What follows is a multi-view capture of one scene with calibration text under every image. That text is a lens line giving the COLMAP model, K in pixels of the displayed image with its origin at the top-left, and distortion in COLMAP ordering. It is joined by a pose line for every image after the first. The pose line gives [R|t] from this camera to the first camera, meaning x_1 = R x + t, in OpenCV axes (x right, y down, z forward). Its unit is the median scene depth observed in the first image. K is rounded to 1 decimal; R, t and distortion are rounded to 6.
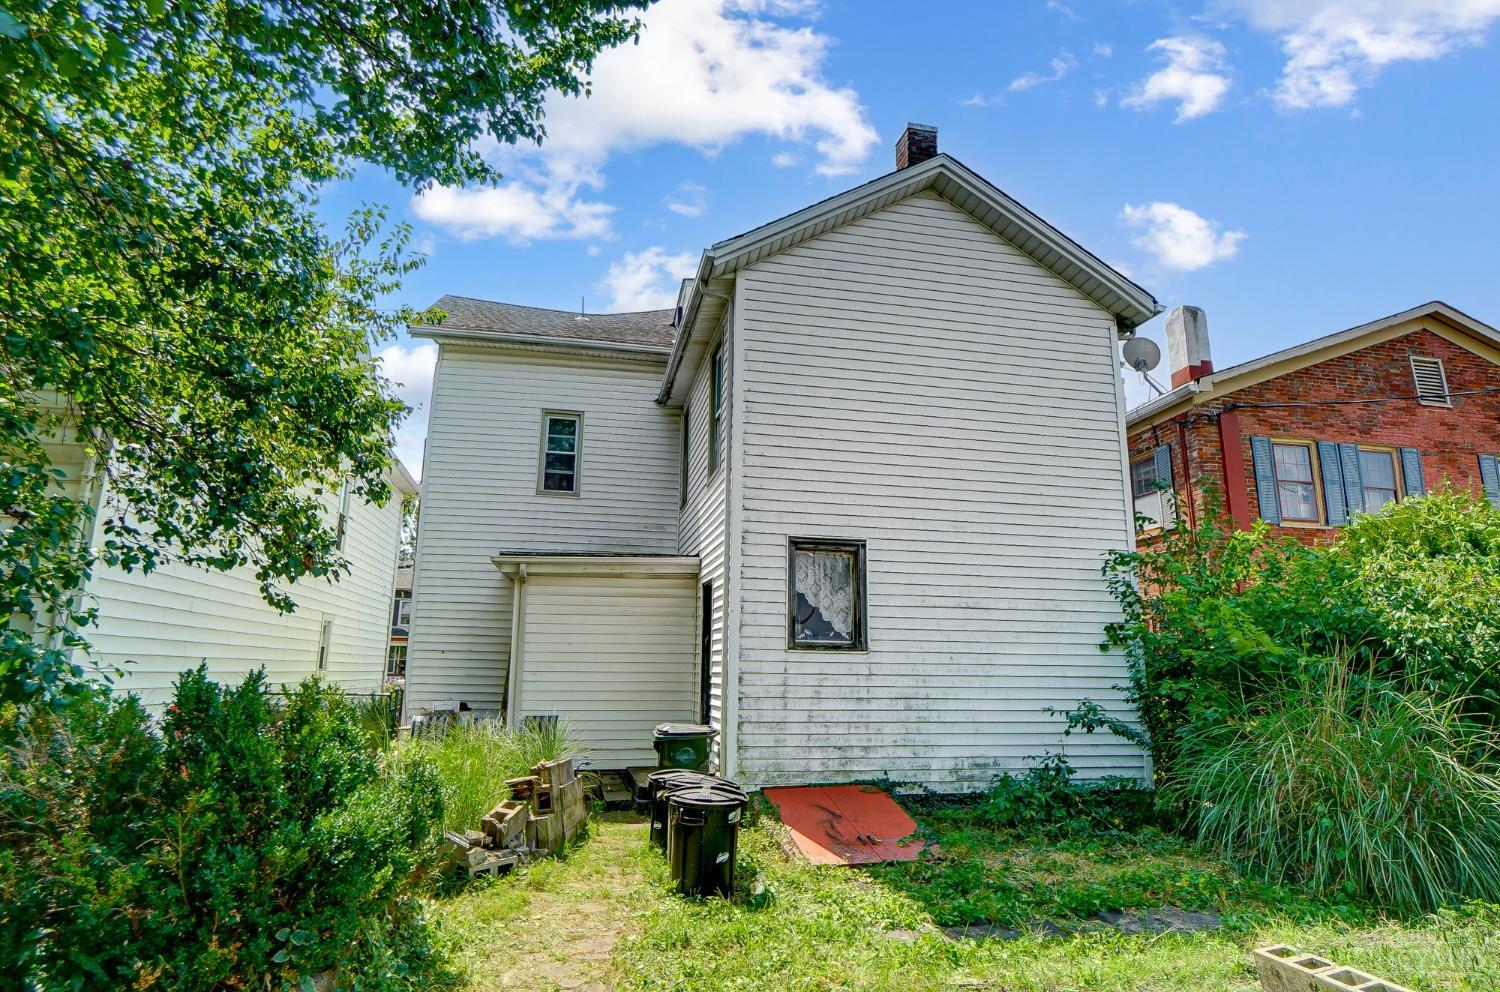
lens RADIAL K [[818.0, 0, 738.7], [0, 818.0, 496.3], [0, 0, 1]] dist [-0.032479, 0.021706]
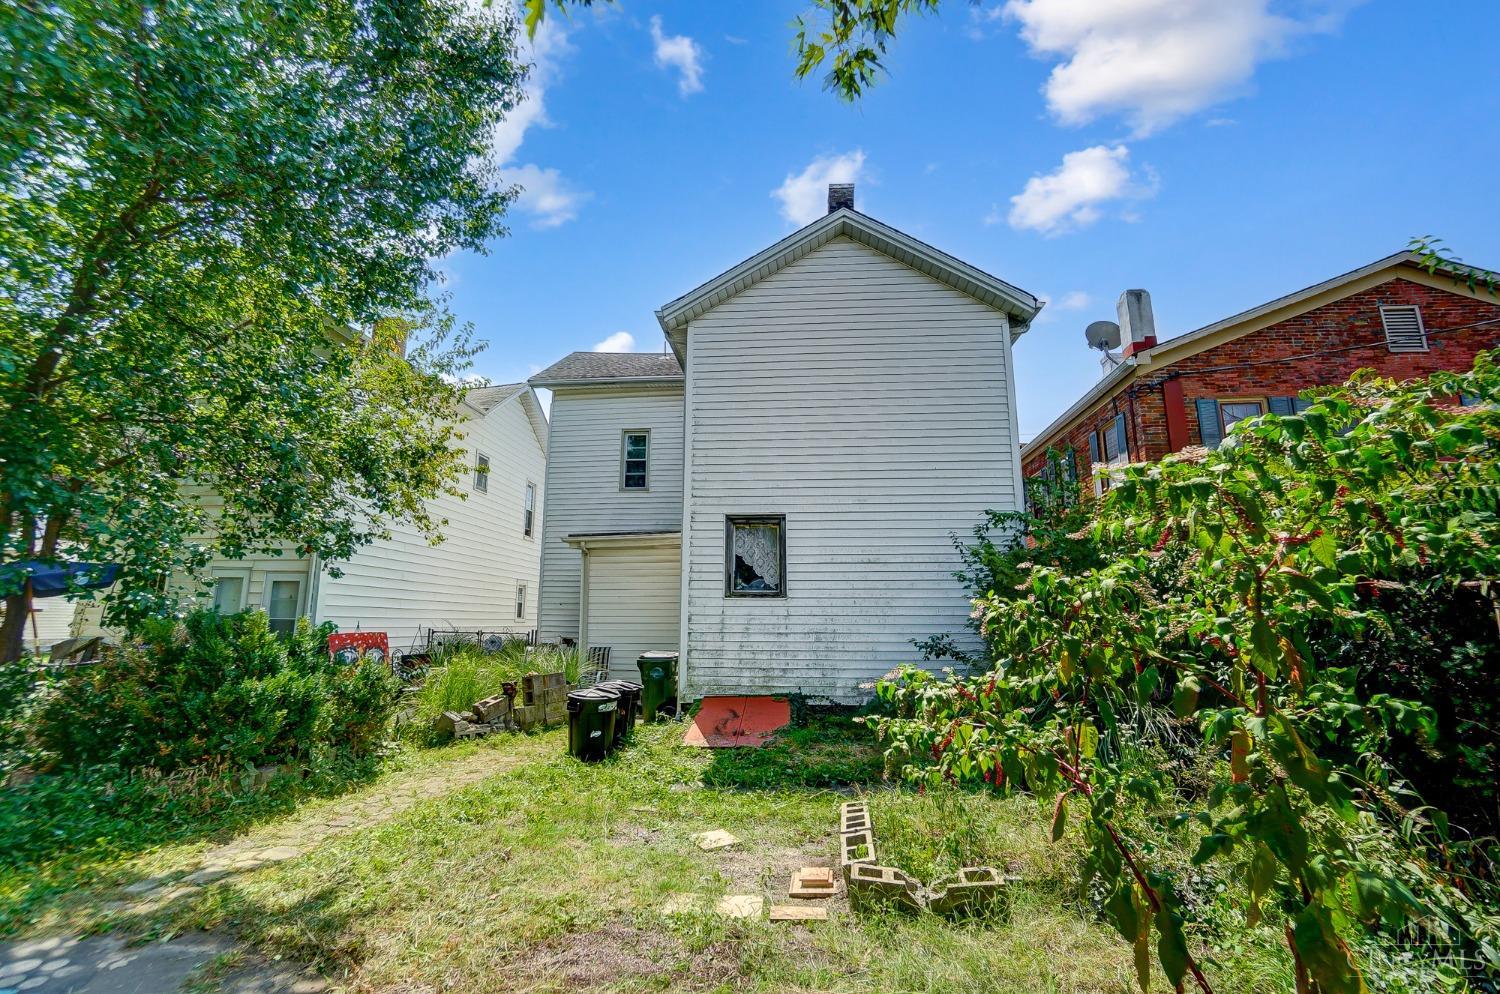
lens RADIAL K [[674.7, 0, 746.7], [0, 674.7, 494.3], [0, 0, 1]] dist [-0.060337, 0.024884]
pose [[0.958638, -0.060993, -0.278017, 0.400296], [0.067478, 0.997625, 0.013805, 0.002341], [0.276515, -0.031994, 0.960477, -0.062452]]
